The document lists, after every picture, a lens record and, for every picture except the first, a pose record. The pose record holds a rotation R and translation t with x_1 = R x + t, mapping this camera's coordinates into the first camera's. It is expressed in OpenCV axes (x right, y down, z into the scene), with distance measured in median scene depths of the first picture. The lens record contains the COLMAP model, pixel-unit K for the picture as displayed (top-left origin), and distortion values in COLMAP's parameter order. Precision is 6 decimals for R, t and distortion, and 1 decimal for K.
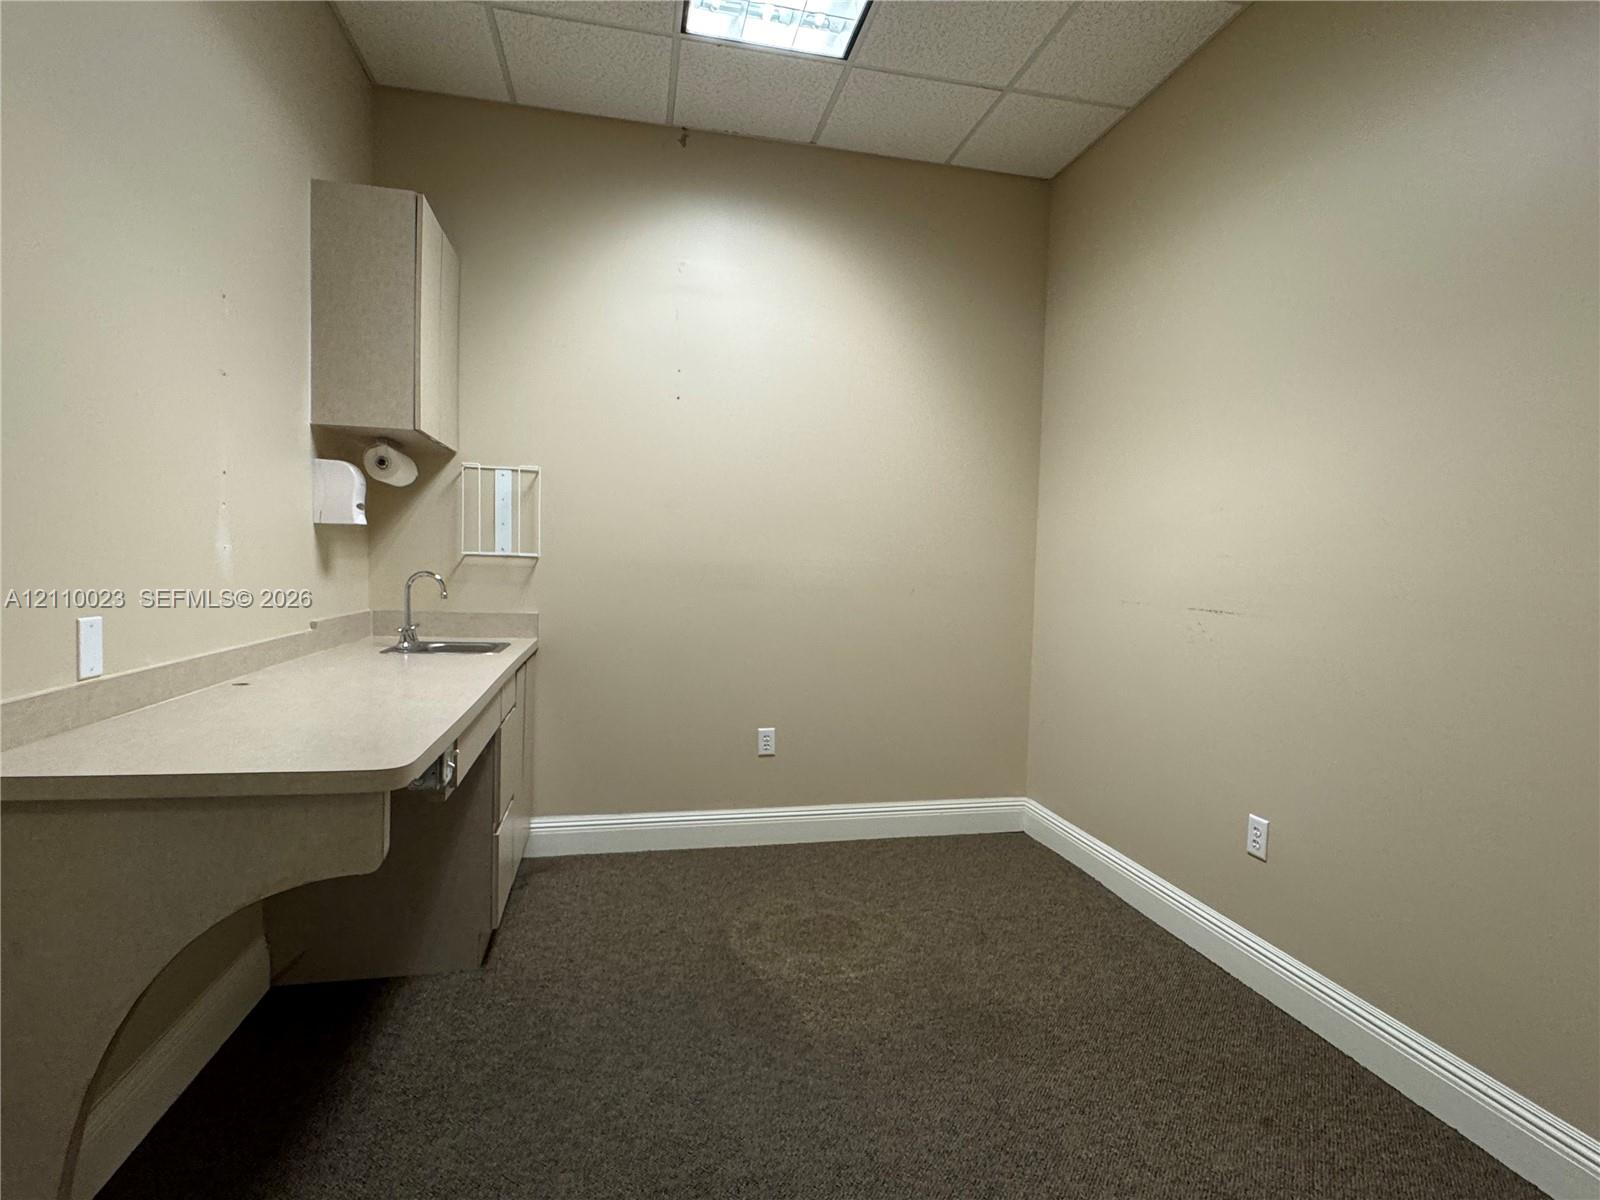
lens RADIAL K [[802.6, 0, 795.2], [0, 802.6, 595.5], [0, 0, 1]] dist [-0.004770, -0.001155]
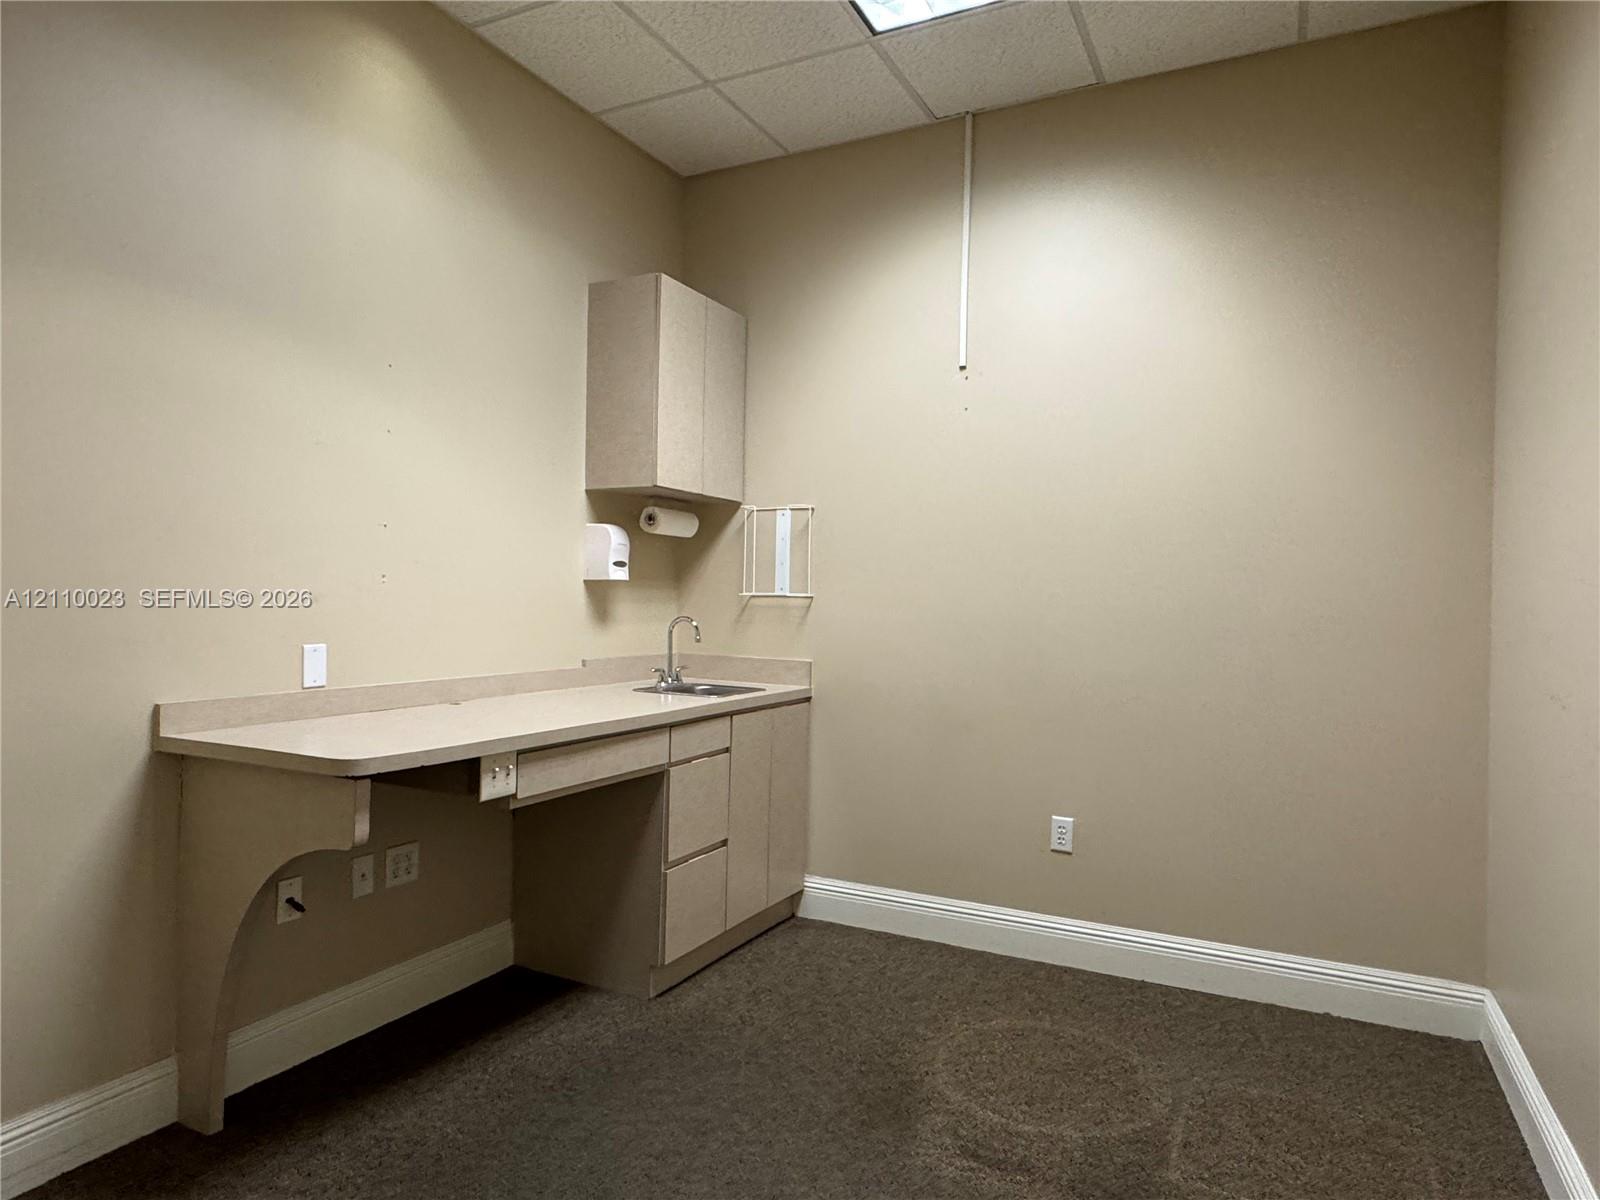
lens RADIAL K [[967.7, 0, 798.9], [0, 967.7, 602.1], [0, 0, 1]] dist [0.015391, -0.002863]
pose [[0.768508, -0.011045, -0.639745, 0.481953], [-0.024409, 0.998617, -0.046562, 0.005966], [0.639375, 0.051399, 0.767175, 0.110700]]
